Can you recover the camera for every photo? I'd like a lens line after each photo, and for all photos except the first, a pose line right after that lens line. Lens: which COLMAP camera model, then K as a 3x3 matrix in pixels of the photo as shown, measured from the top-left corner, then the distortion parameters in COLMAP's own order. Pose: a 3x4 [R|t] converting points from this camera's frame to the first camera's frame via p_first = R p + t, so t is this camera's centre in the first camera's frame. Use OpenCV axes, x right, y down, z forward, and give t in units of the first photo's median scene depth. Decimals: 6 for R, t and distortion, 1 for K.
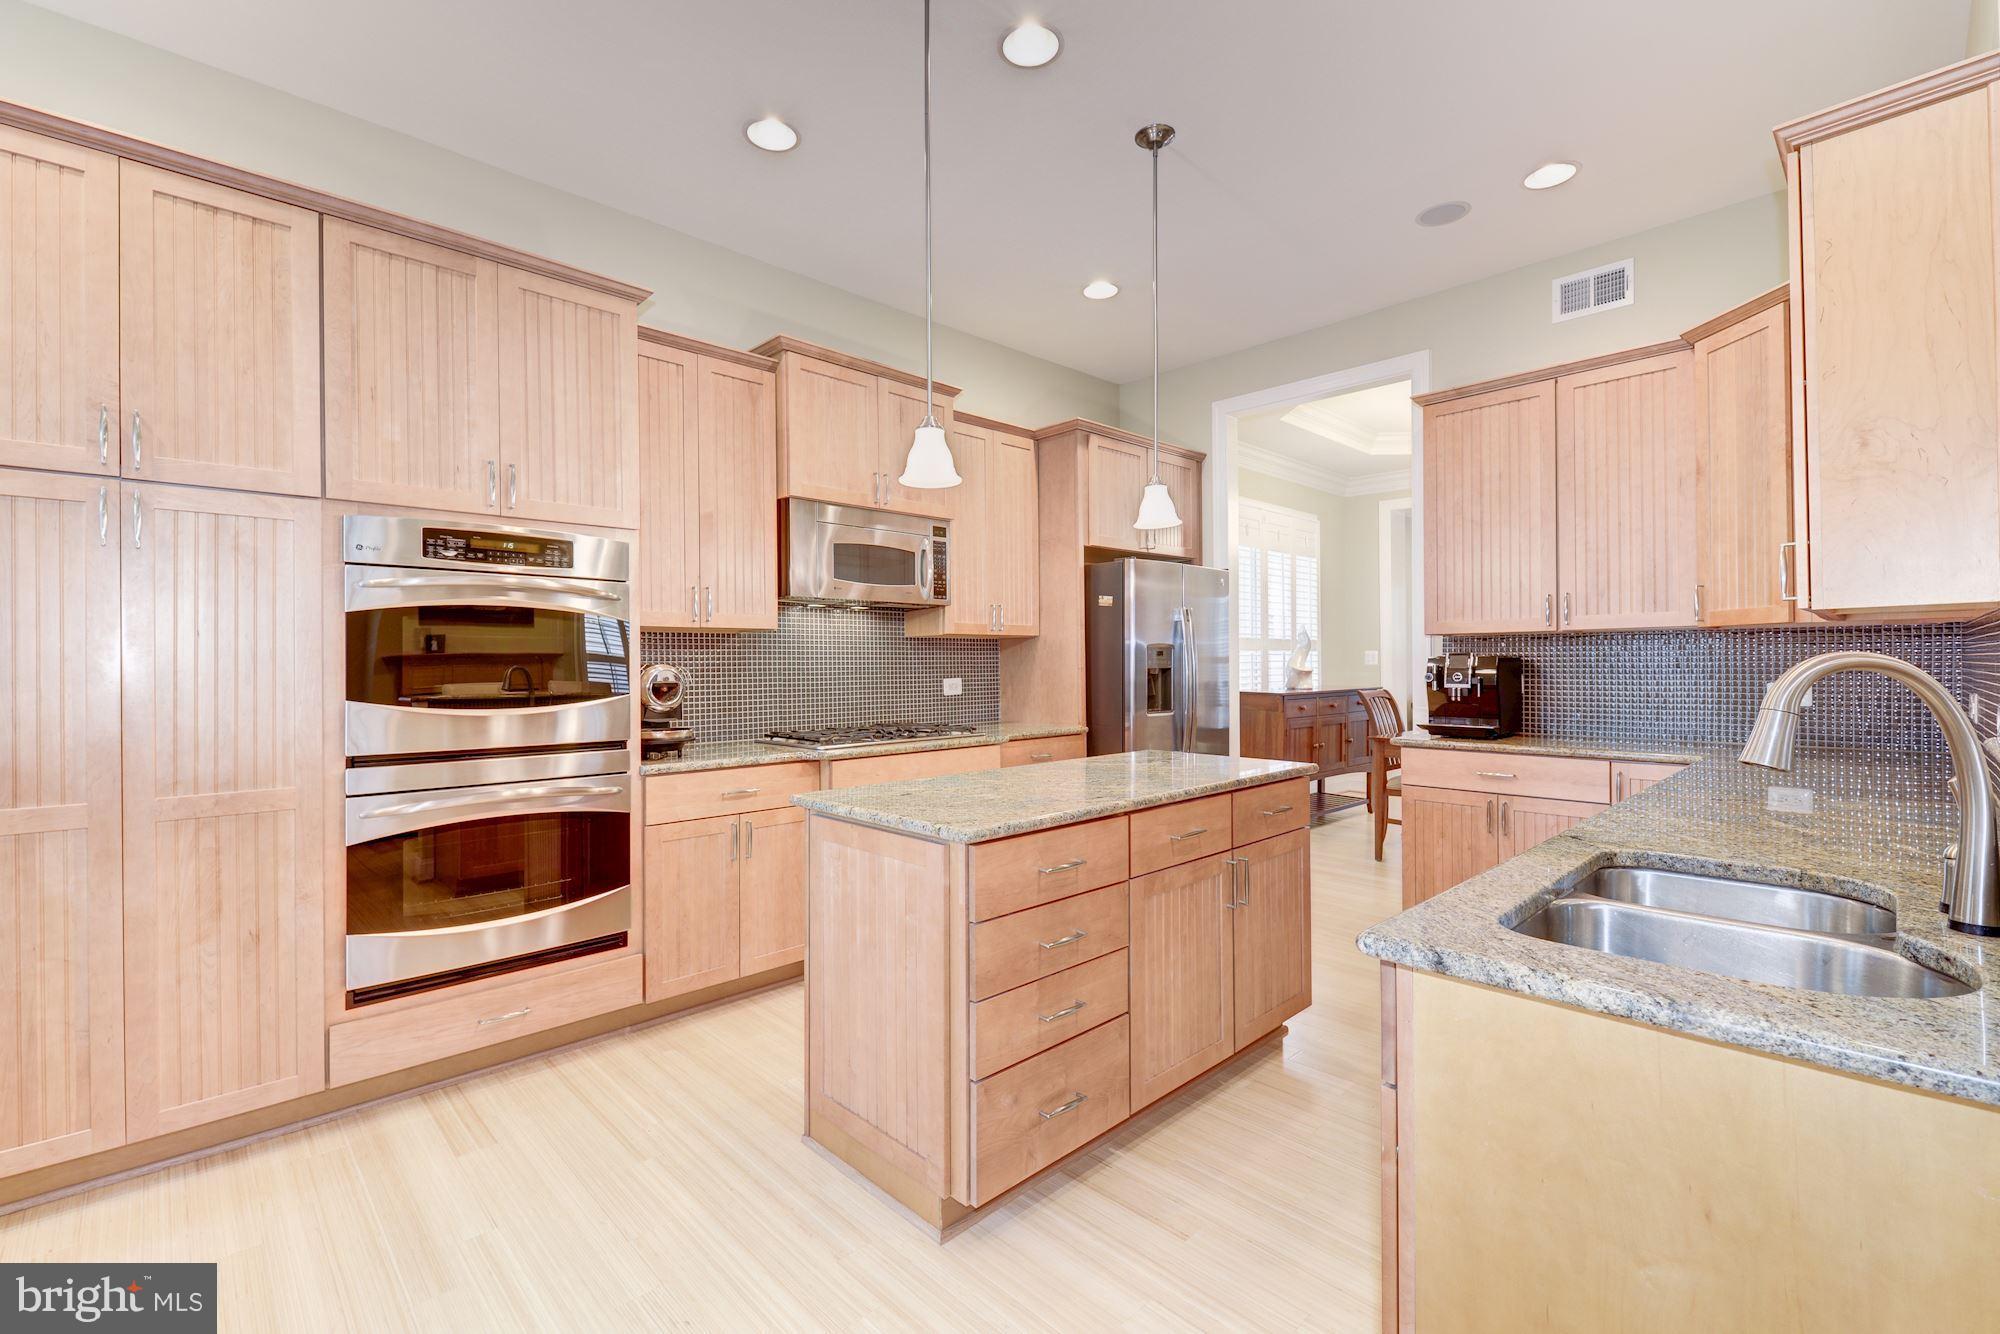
lens RADIAL K [[863.5, 0, 997.7], [0, 863.5, 663.5], [0, 0, 1]] dist [0.006711, -0.005137]
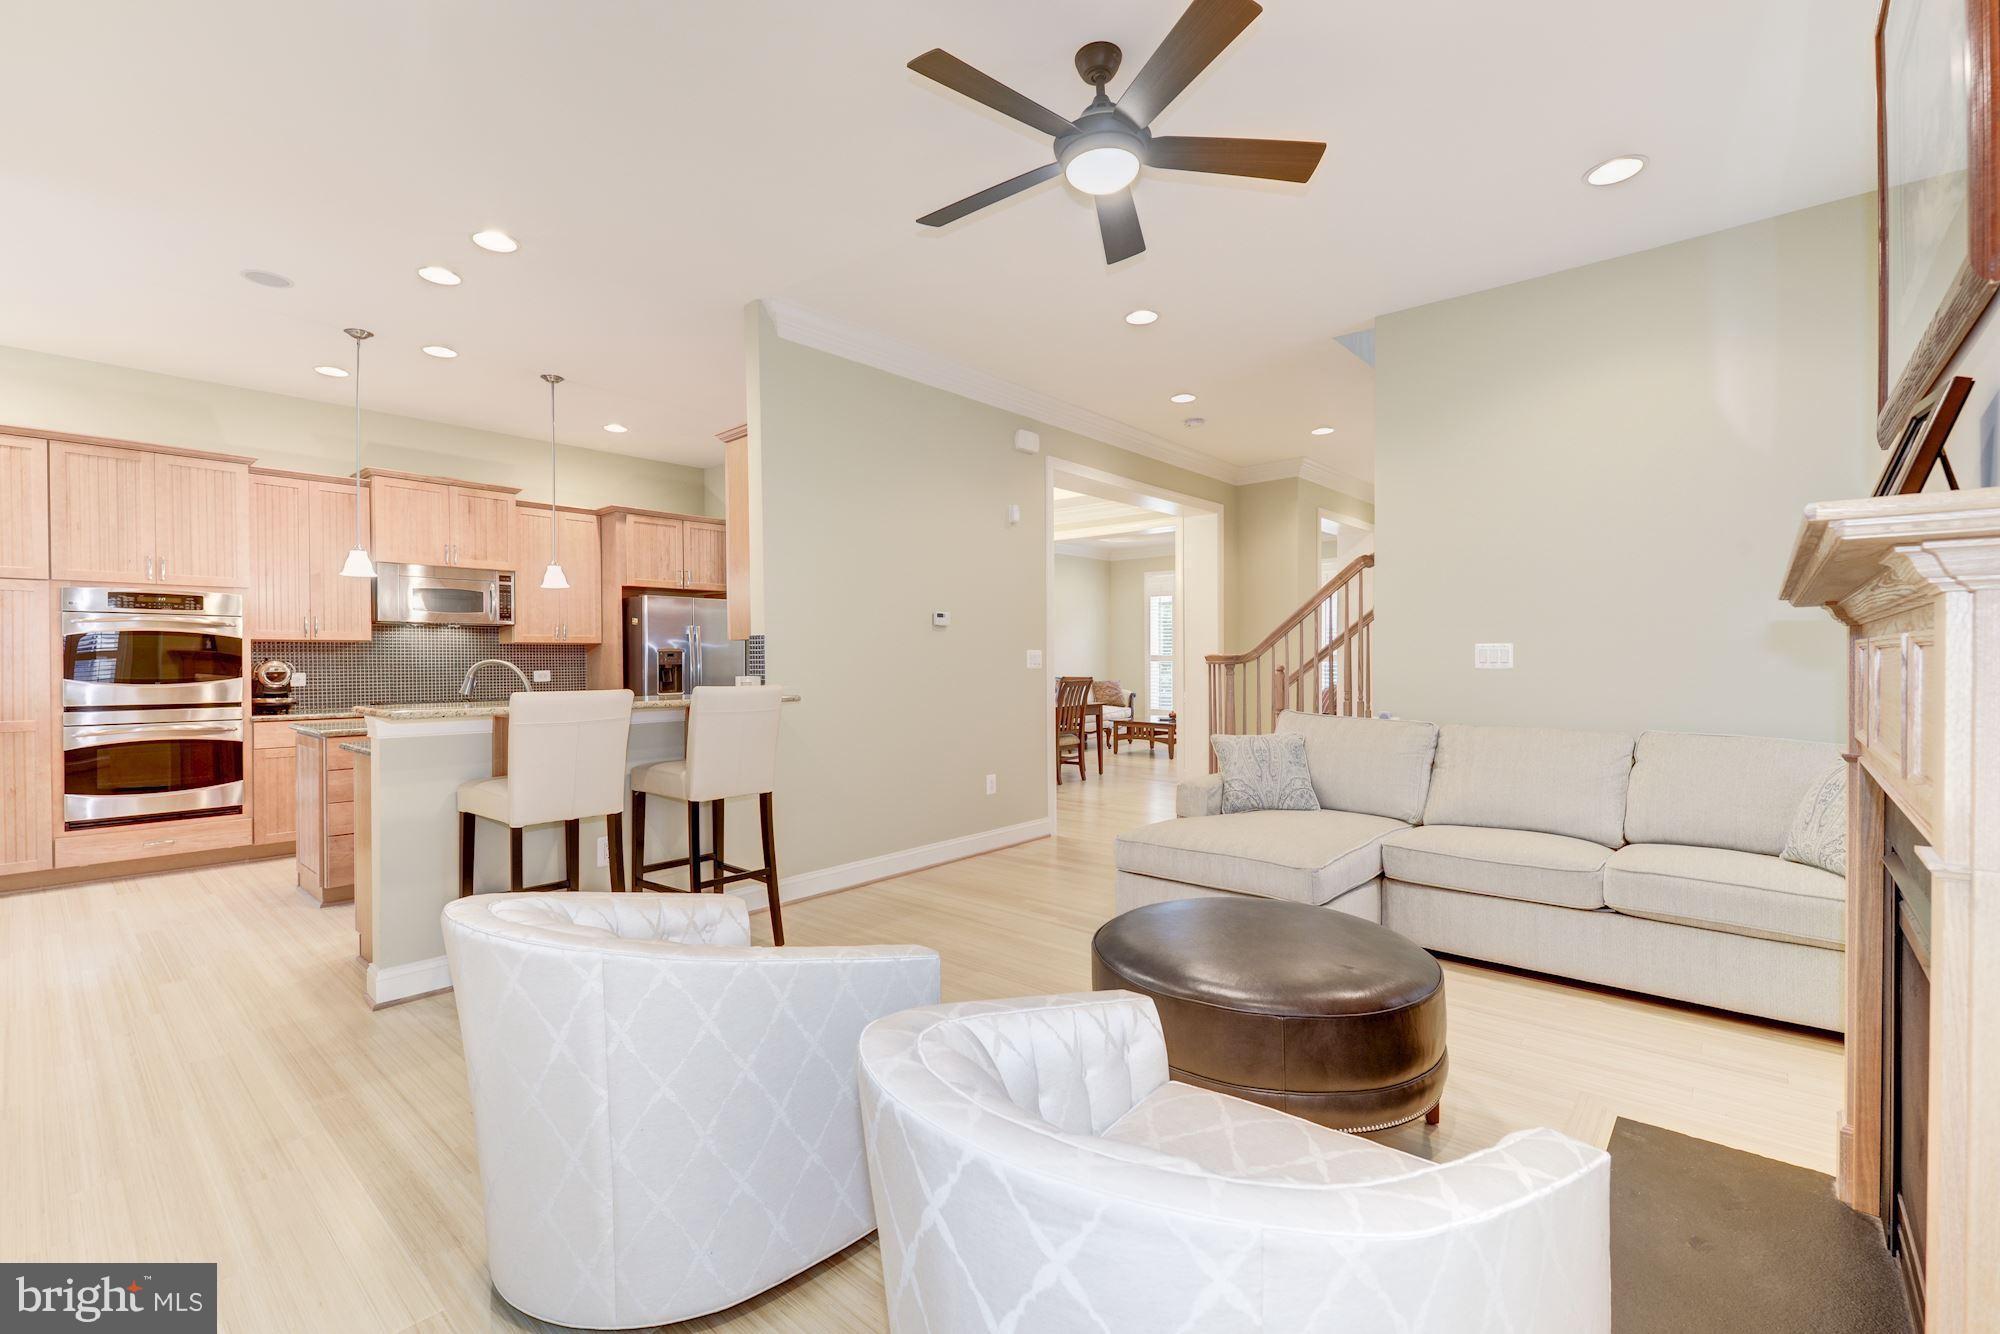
lens RADIAL K [[863.5, 0, 993.2], [0, 863.5, 667.5], [0, 0, 1]] dist [0.006711, -0.005137]
pose [[0.994769, 0.002760, 0.102110, 0.981935], [-0.003585, 0.999962, 0.007905, -0.006034], [-0.102084, -0.008229, 0.994742, -1.005710]]
